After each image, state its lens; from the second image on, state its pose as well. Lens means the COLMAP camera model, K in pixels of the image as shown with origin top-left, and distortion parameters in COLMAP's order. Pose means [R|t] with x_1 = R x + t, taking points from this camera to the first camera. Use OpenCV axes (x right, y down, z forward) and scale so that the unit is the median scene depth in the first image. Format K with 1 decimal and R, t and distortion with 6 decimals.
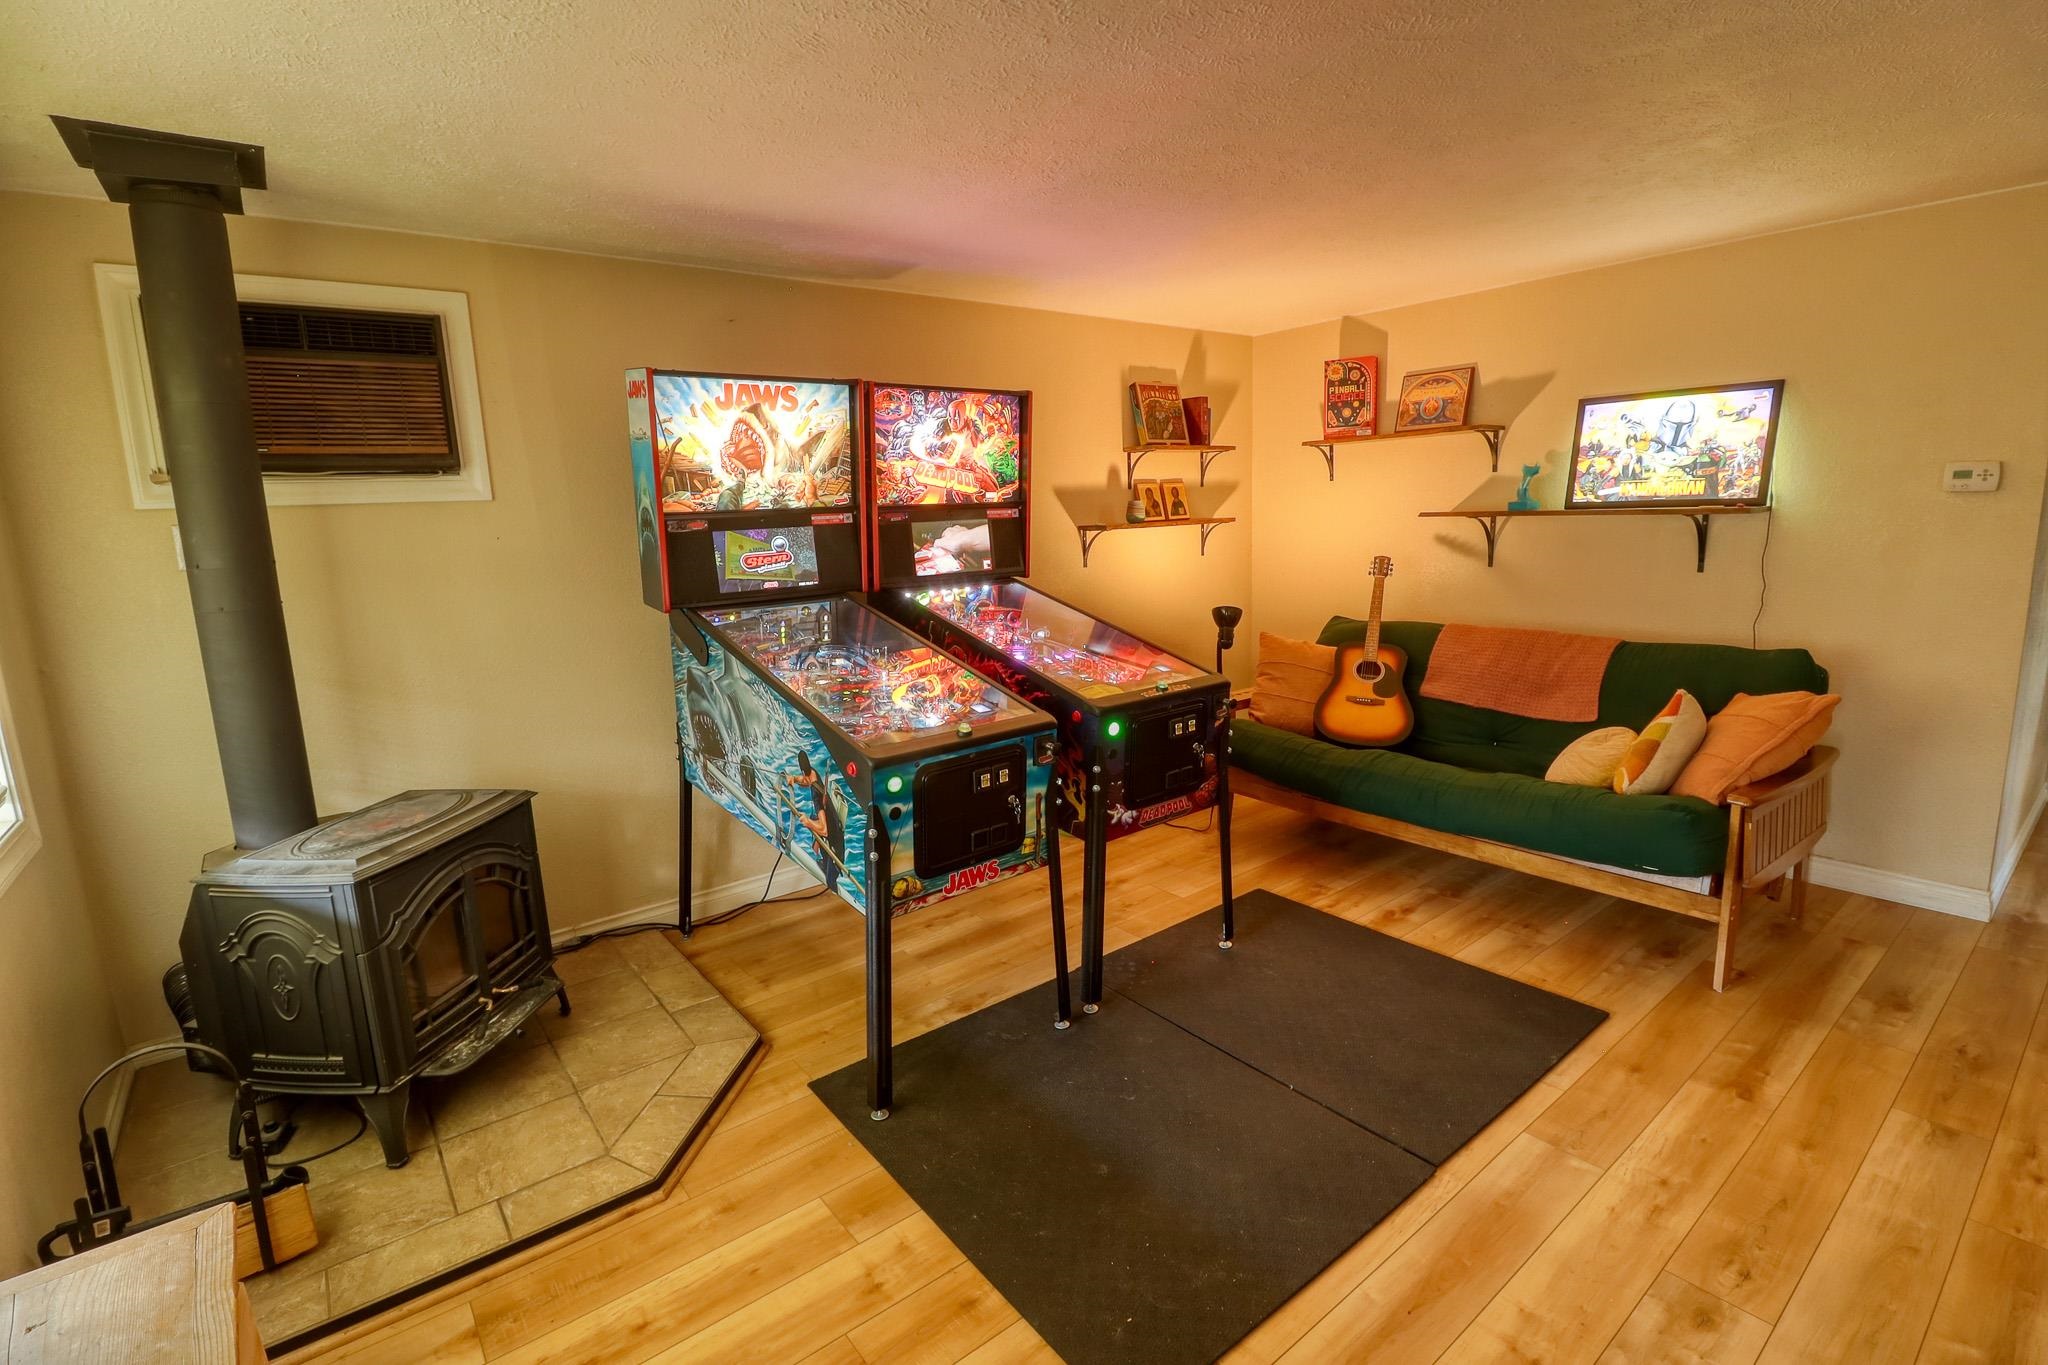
lens RADIAL K [[944.8, 0, 1034.1], [0, 944.8, 674.5], [0, 0, 1]] dist [0.002705, -0.014701]
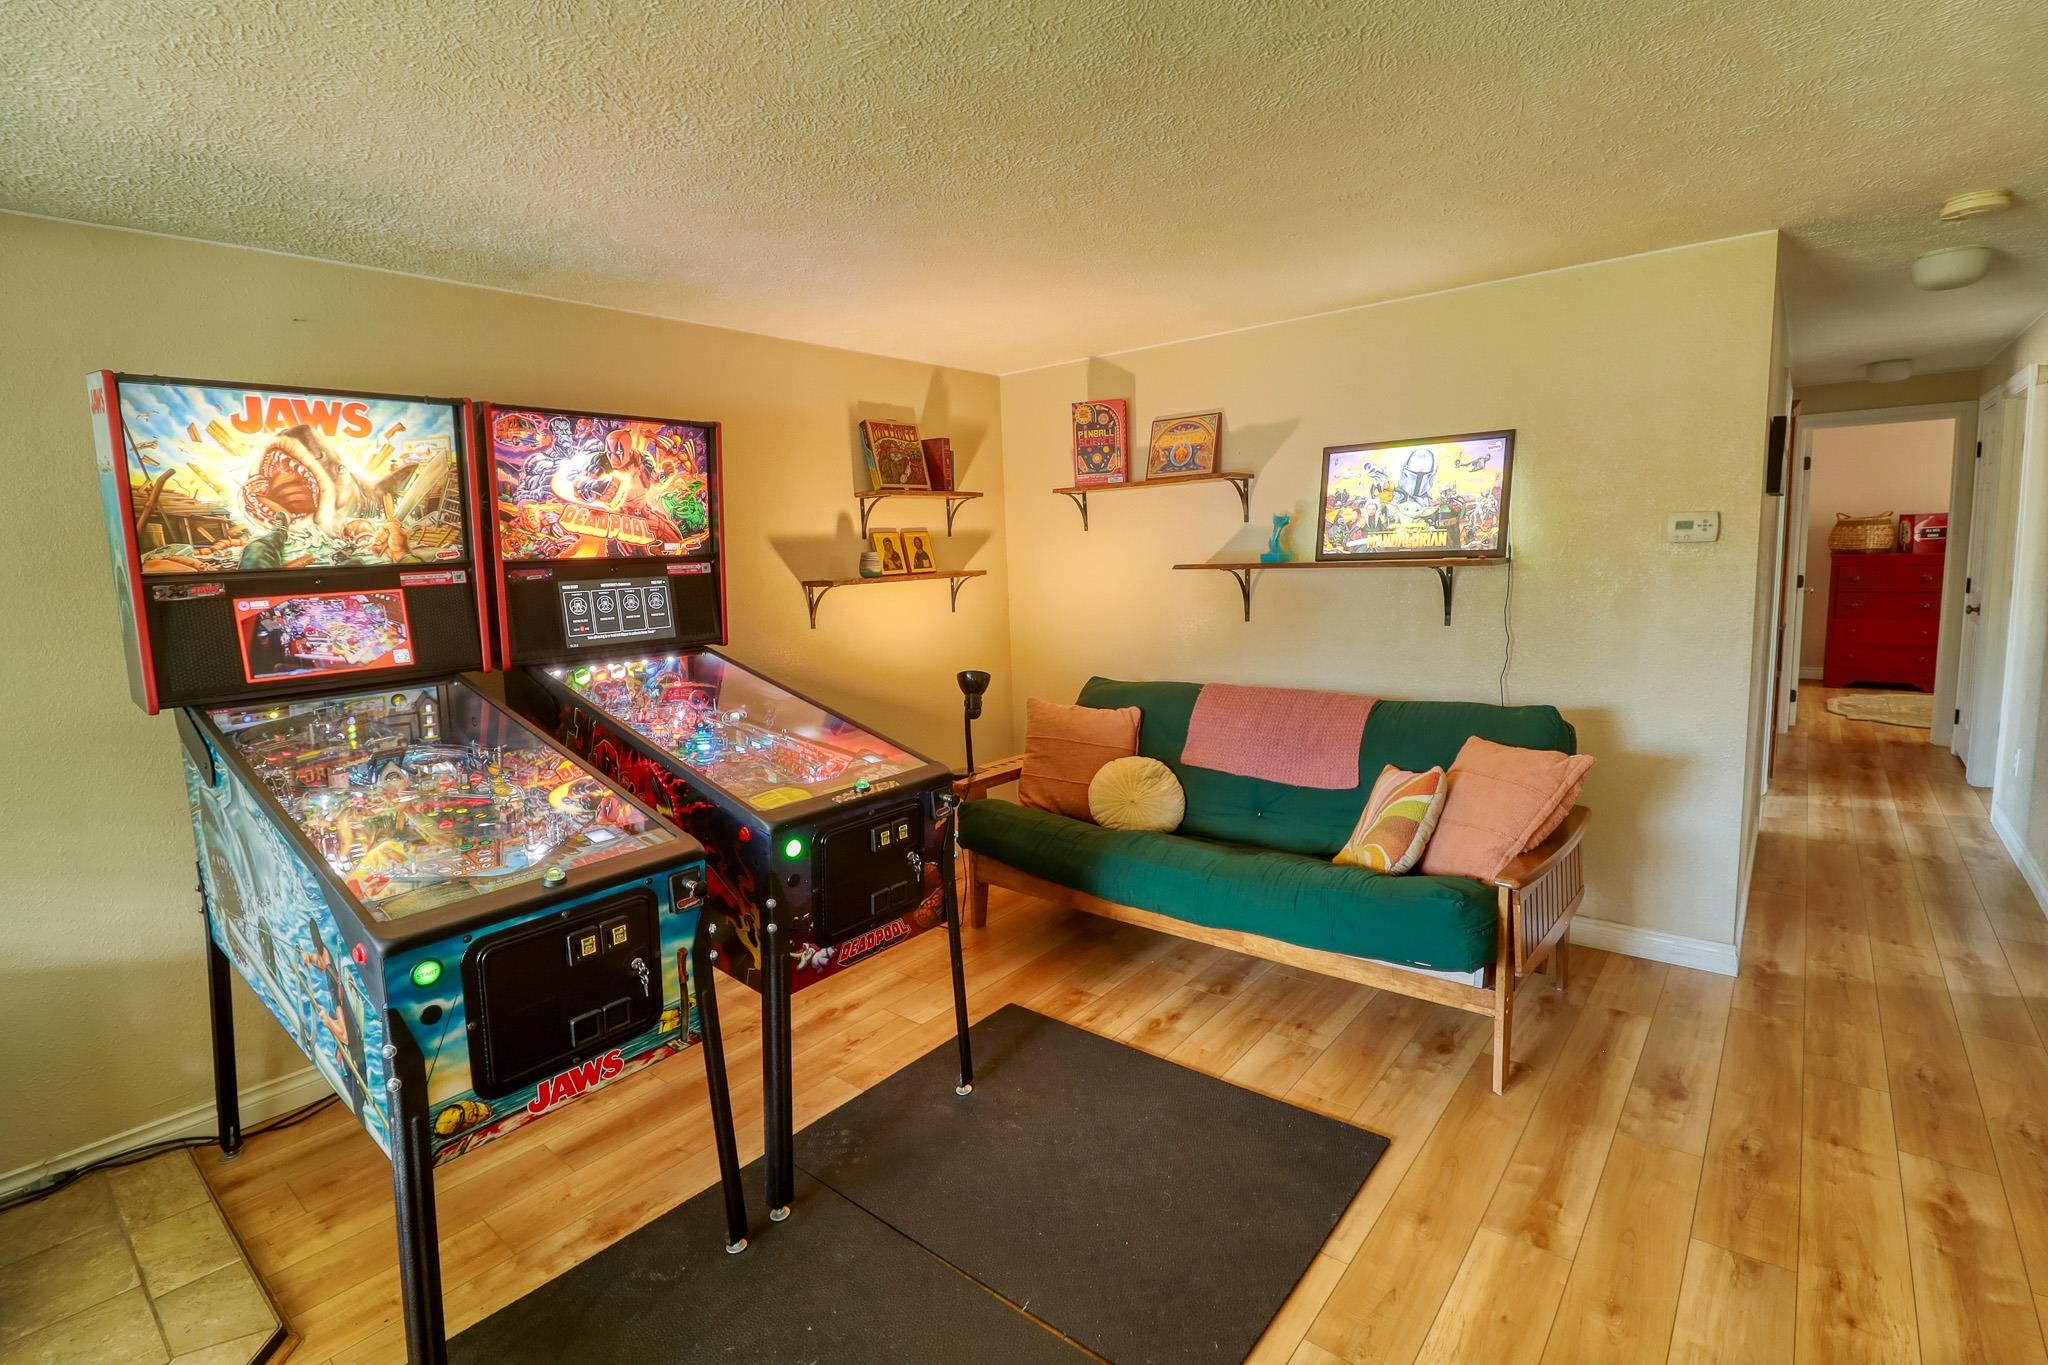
lens RADIAL K [[944.8, 0, 1034.1], [0, 944.8, 674.5], [0, 0, 1]] dist [0.002705, -0.014701]
pose [[0.977346, -0.028001, 0.209786, 0.091920], [0.038375, 0.998225, -0.045542, -0.032305], [-0.208138, 0.052560, 0.976686, 0.151871]]
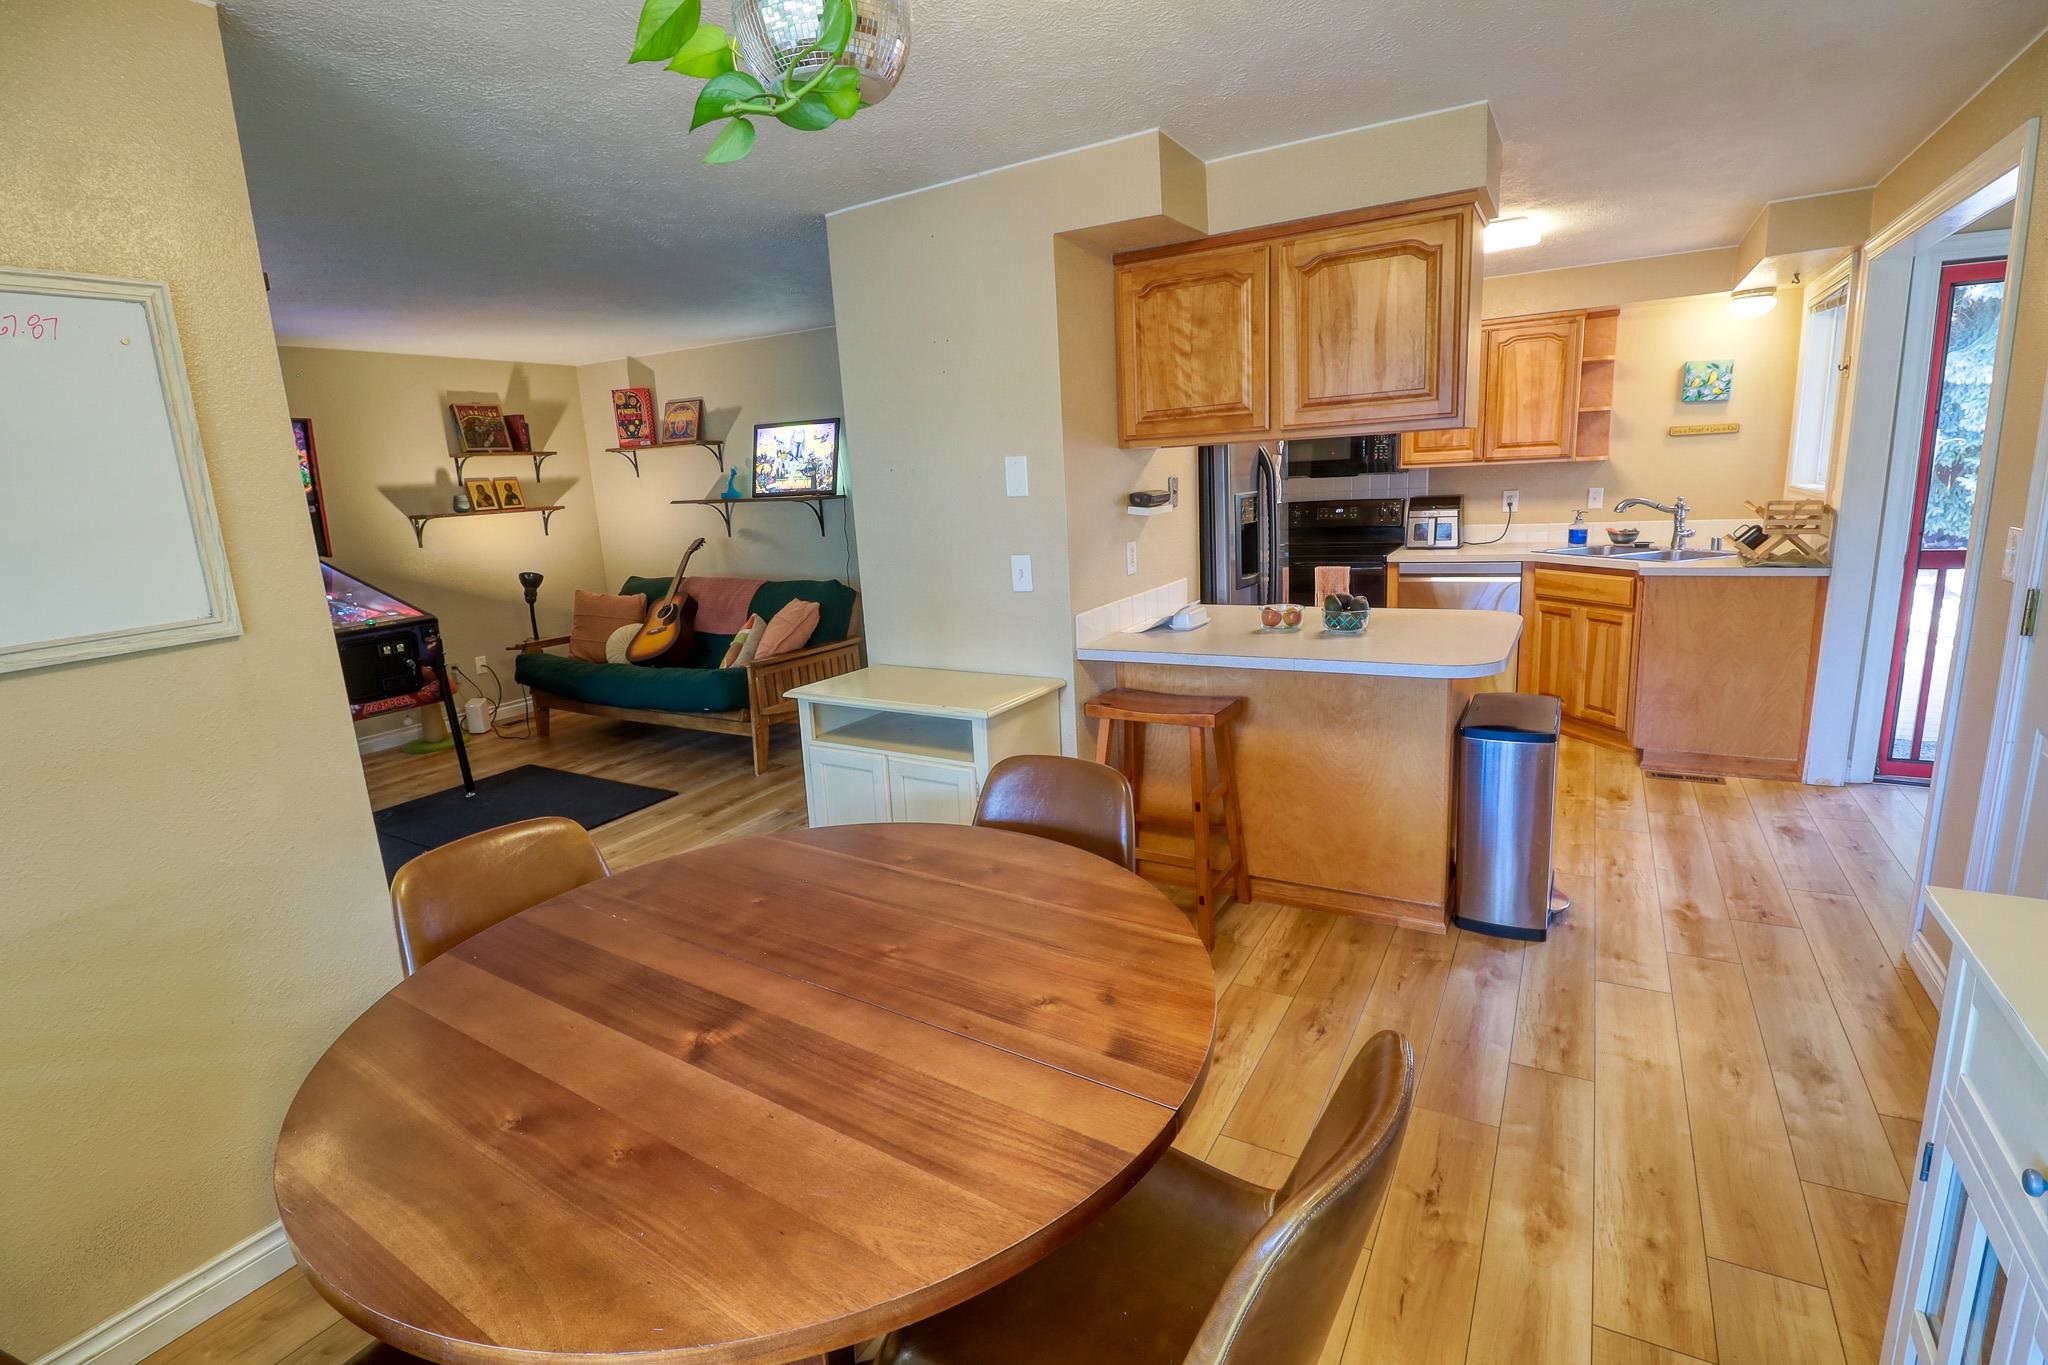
lens RADIAL K [[944.8, 0, 1034.1], [0, 944.8, 674.5], [0, 0, 1]] dist [0.002705, -0.014701]
pose [[0.931897, -0.083538, 0.352973, 0.484178], [0.074839, 0.996462, 0.038247, 0.096211], [-0.354919, -0.009226, 0.934851, -0.667942]]
